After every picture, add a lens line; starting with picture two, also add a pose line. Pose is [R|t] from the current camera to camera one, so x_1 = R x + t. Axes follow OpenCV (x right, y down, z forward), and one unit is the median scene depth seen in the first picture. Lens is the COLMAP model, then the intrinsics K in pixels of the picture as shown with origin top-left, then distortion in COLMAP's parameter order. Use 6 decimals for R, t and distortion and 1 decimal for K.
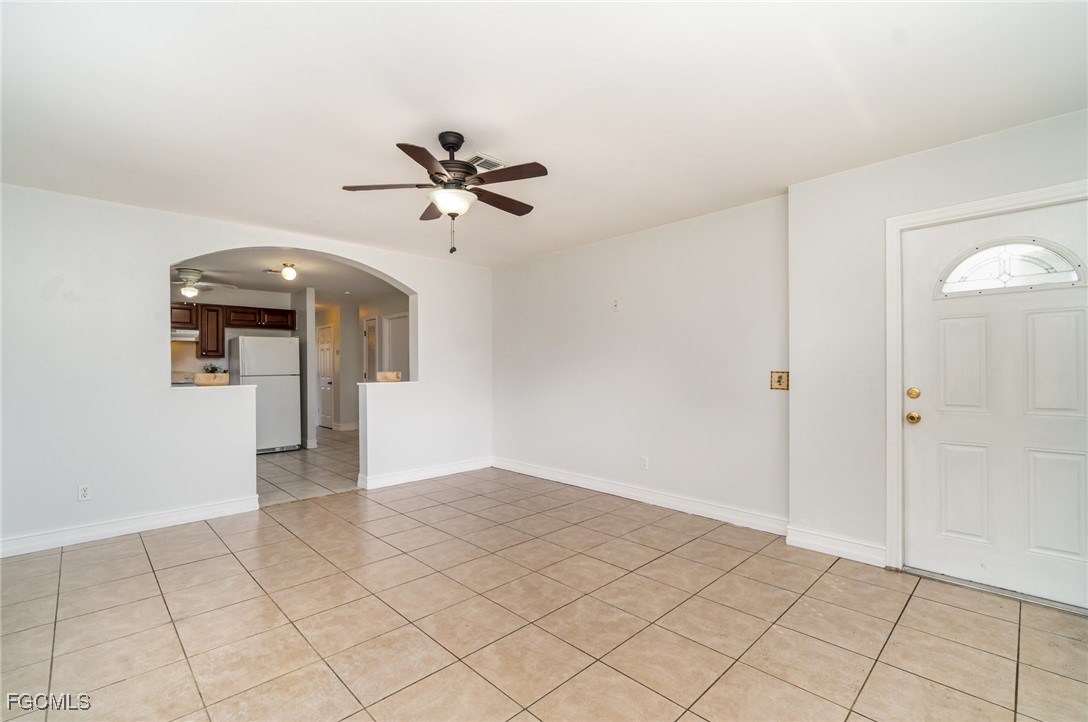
lens RADIAL K [[470.1, 0, 530.2], [0, 470.1, 369.0], [0, 0, 1]] dist [-0.005004, 0.001071]
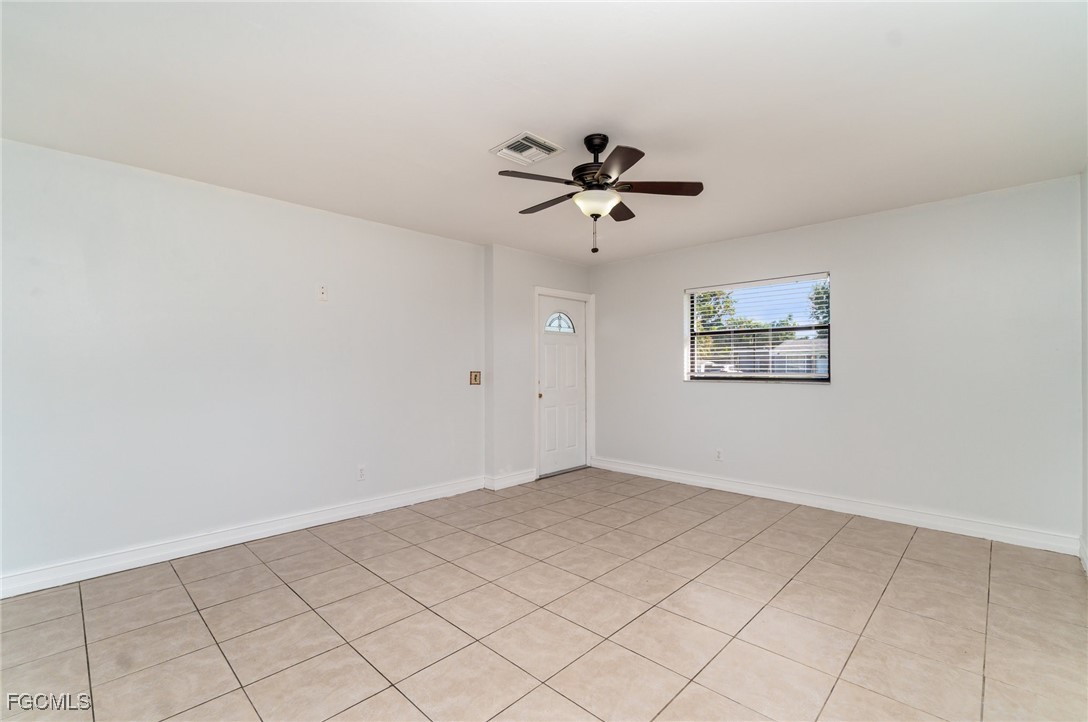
lens RADIAL K [[470.1, 0, 557.2], [0, 470.1, 357.3], [0, 0, 1]] dist [-0.005004, 0.001071]
pose [[-0.055547, 0.031076, 0.997972, -0.792944], [0.001653, 0.999517, -0.031032, 0.007596], [-0.998455, -0.000074, -0.055572, 0.769166]]
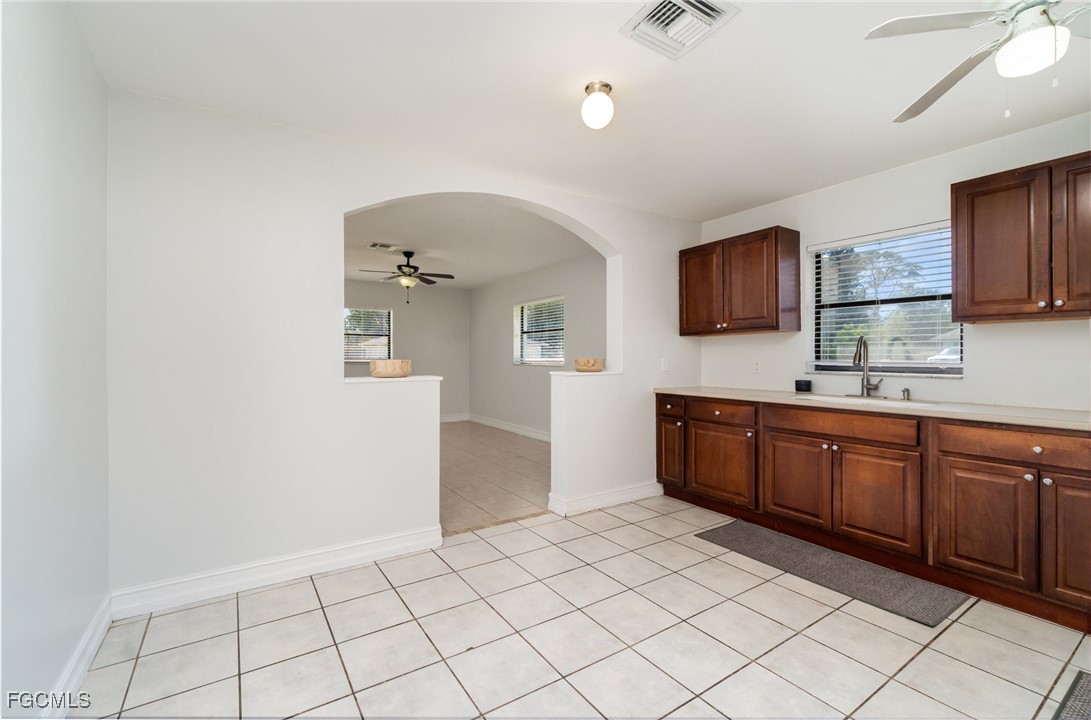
lens RADIAL K [[471.4, 0, 536.9], [0, 471.4, 355.2], [0, 0, 1]] dist [-0.005004, 0.001071]
pose [[-0.981872, 0.007191, 0.189411, -0.804548], [0.006744, 0.999973, -0.003004, 0.004172], [-0.189427, -0.001672, -0.981893, 2.089603]]
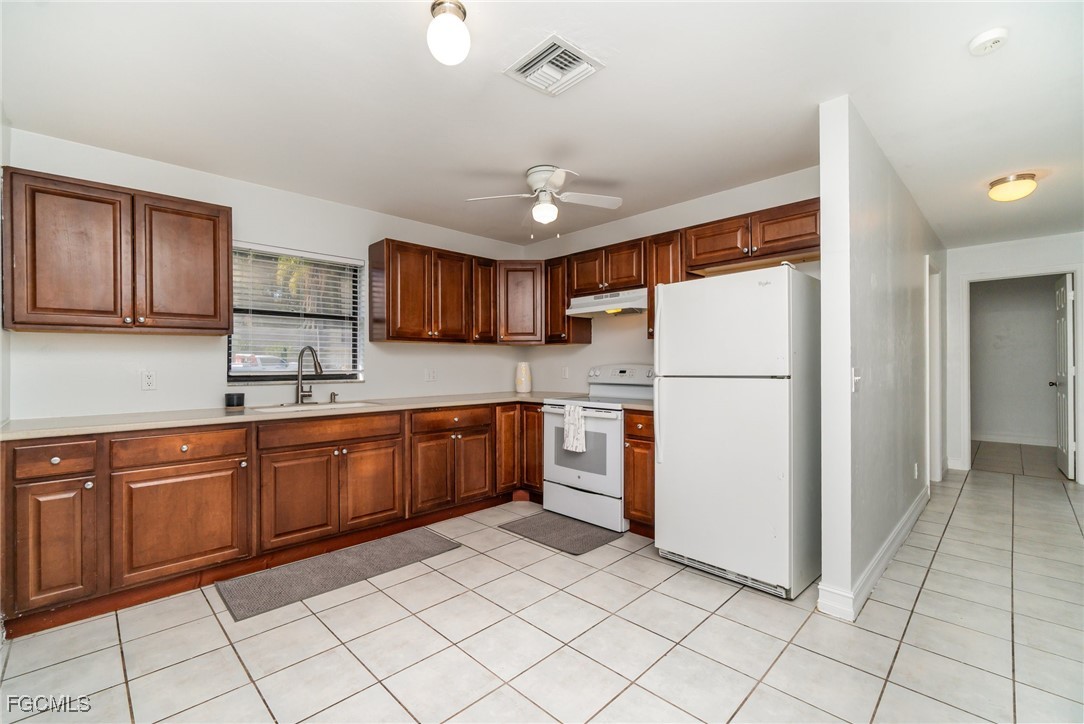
lens RADIAL K [[468.0, 0, 542.4], [0, 468.0, 362.2], [0, 0, 1]] dist [-0.011183, 0.000131]
pose [[0.022924, 0.003631, -0.999731, -0.317844], [0.004062, 0.999985, 0.003726, 0.000047], [0.999729, -0.004146, 0.022909, 1.568569]]
